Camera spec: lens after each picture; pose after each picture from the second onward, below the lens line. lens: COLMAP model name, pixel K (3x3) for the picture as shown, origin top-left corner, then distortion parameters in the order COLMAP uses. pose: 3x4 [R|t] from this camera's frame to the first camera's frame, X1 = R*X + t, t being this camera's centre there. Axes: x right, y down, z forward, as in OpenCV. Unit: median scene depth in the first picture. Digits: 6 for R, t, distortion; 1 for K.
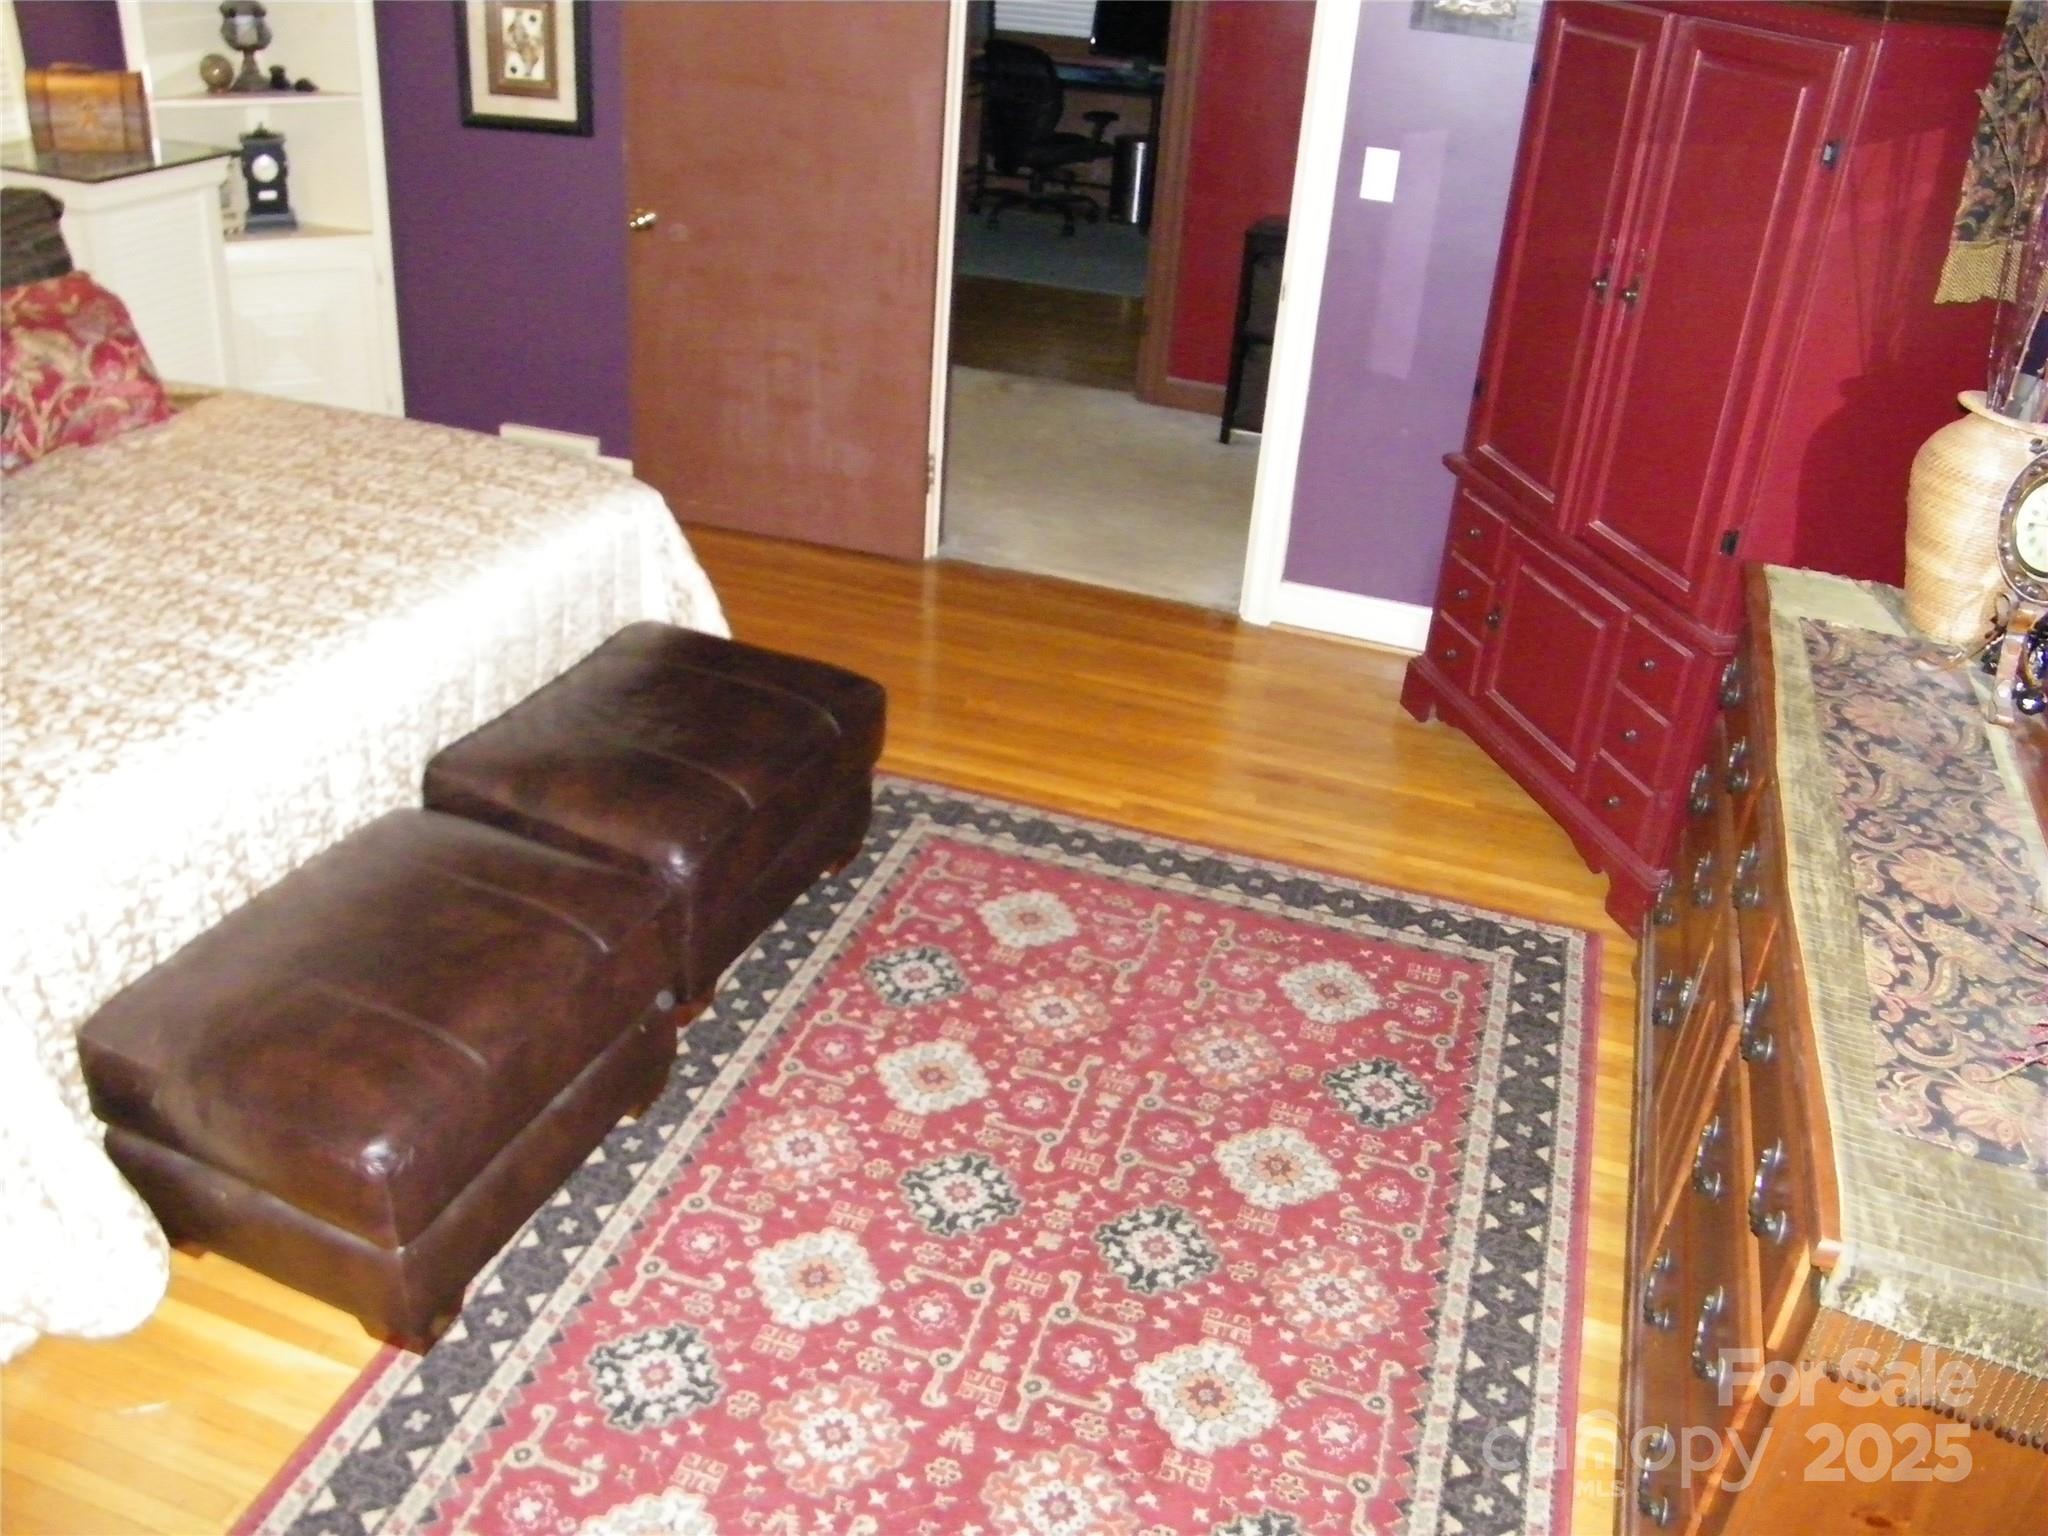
lens RADIAL K [[1709.6, 0, 1018.7], [0, 1709.6, 711.2], [0, 0, 1]] dist [-0.210885, 0.177628]
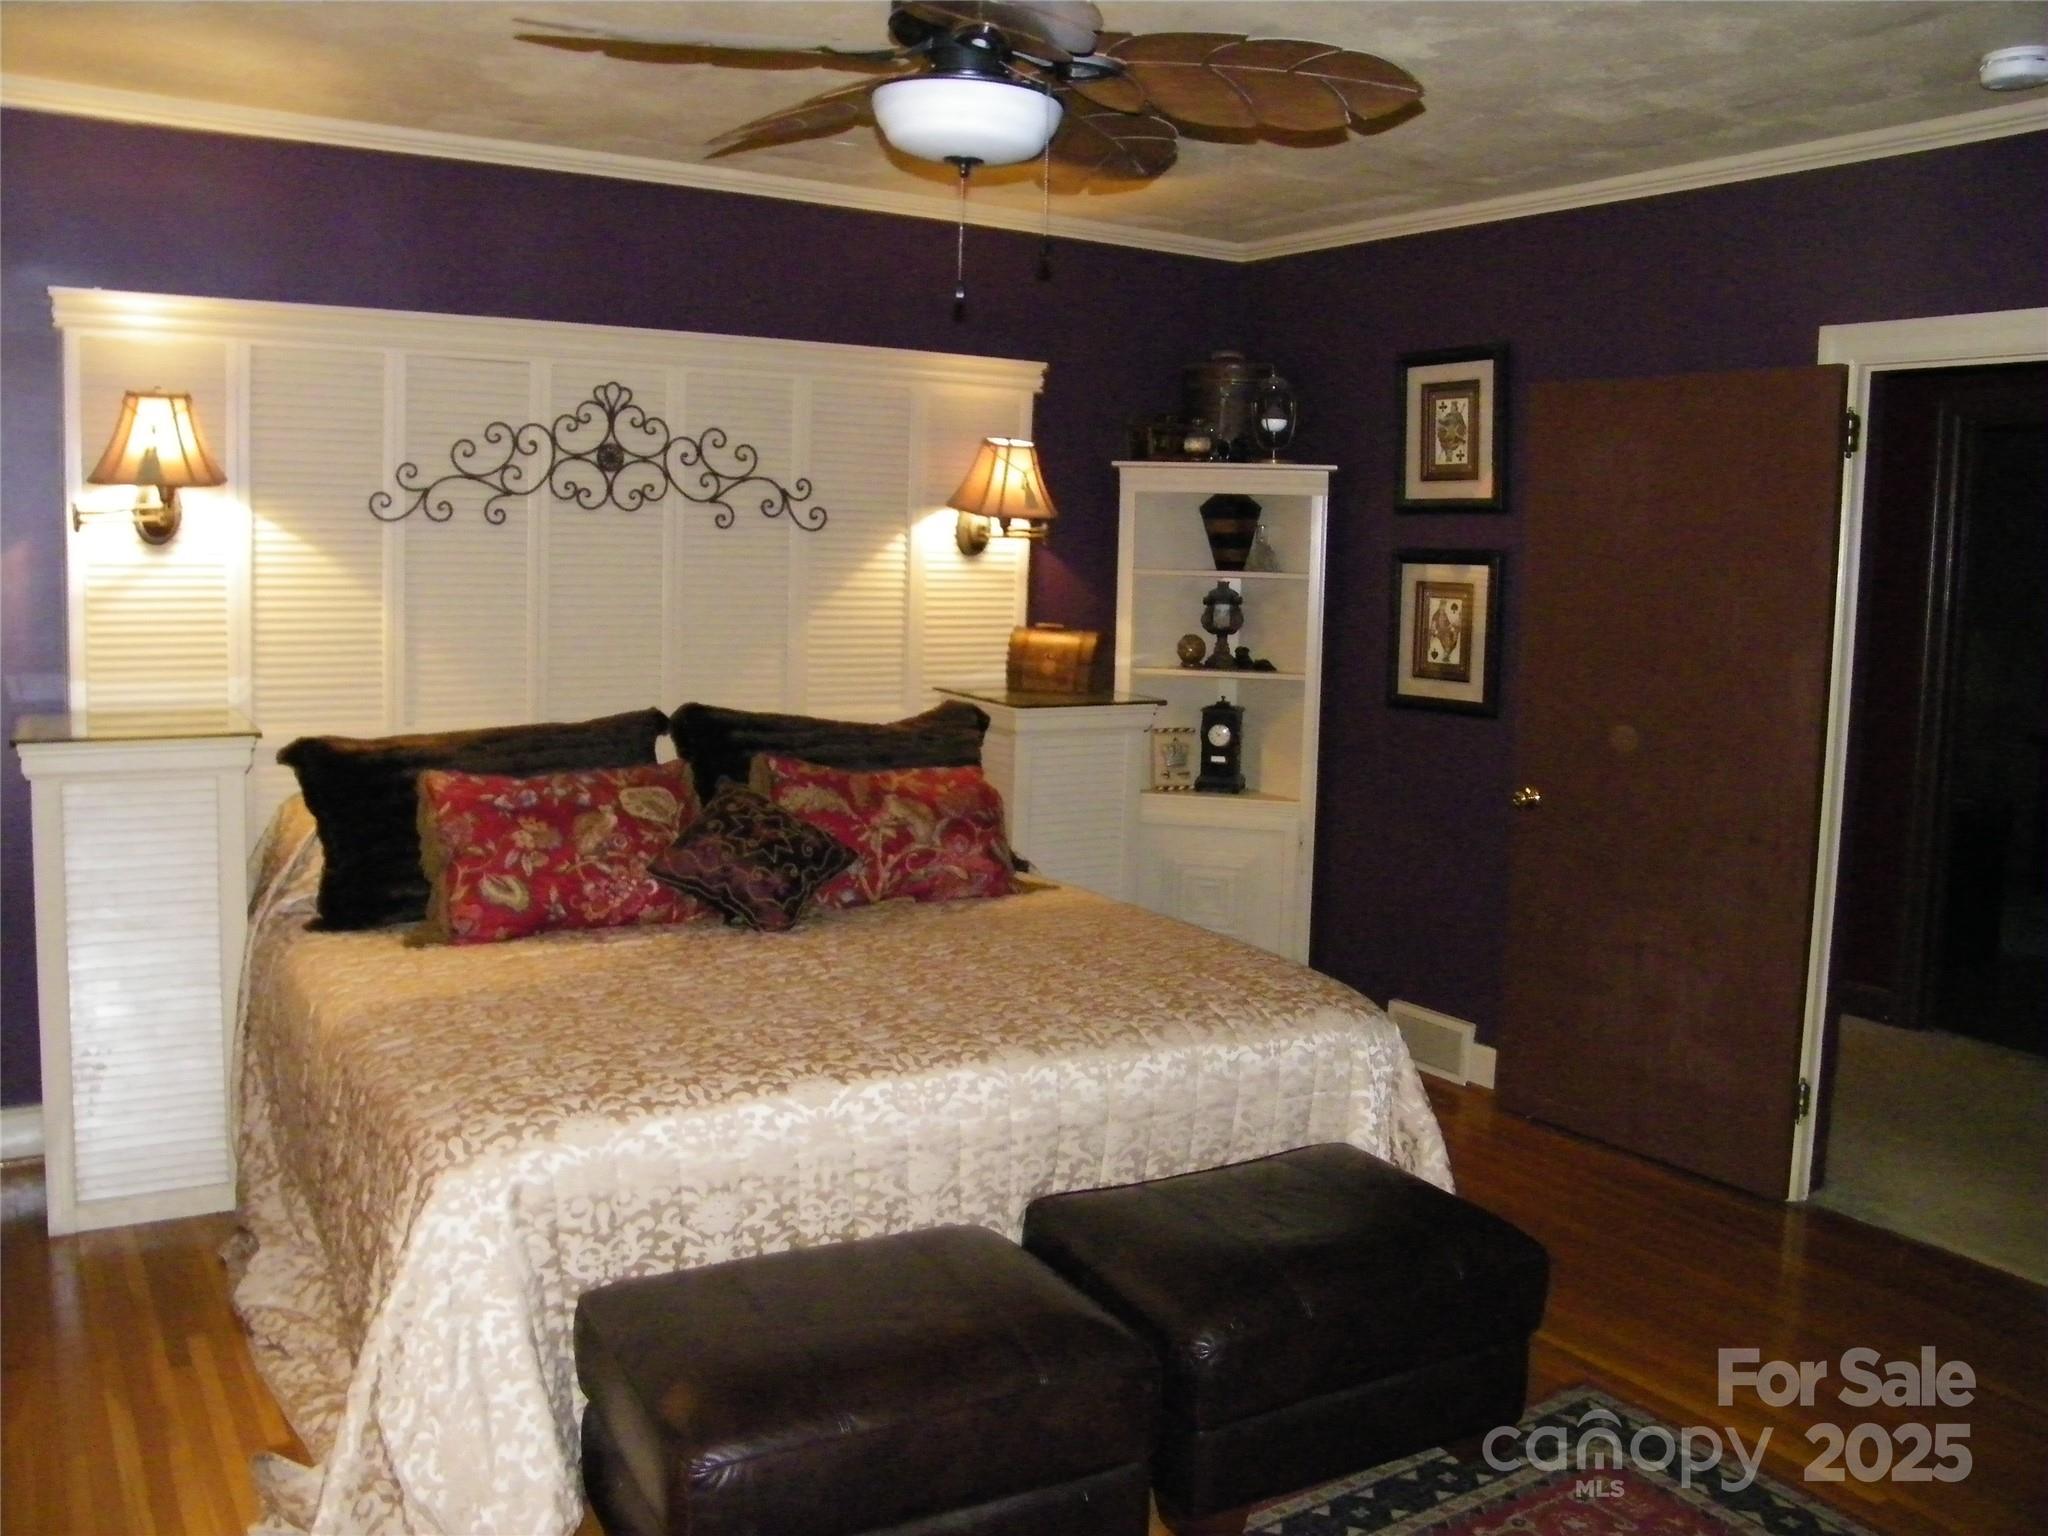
lens RADIAL K [[1709.6, 0, 1018.7], [0, 1709.6, 711.2], [0, 0, 1]] dist [-0.210885, 0.177628]
pose [[0.777311, 0.018438, -0.628846, 0.224681], [-0.270859, 0.911993, -0.308067, 0.063605], [0.567823, 0.409792, 0.713896, 0.125276]]
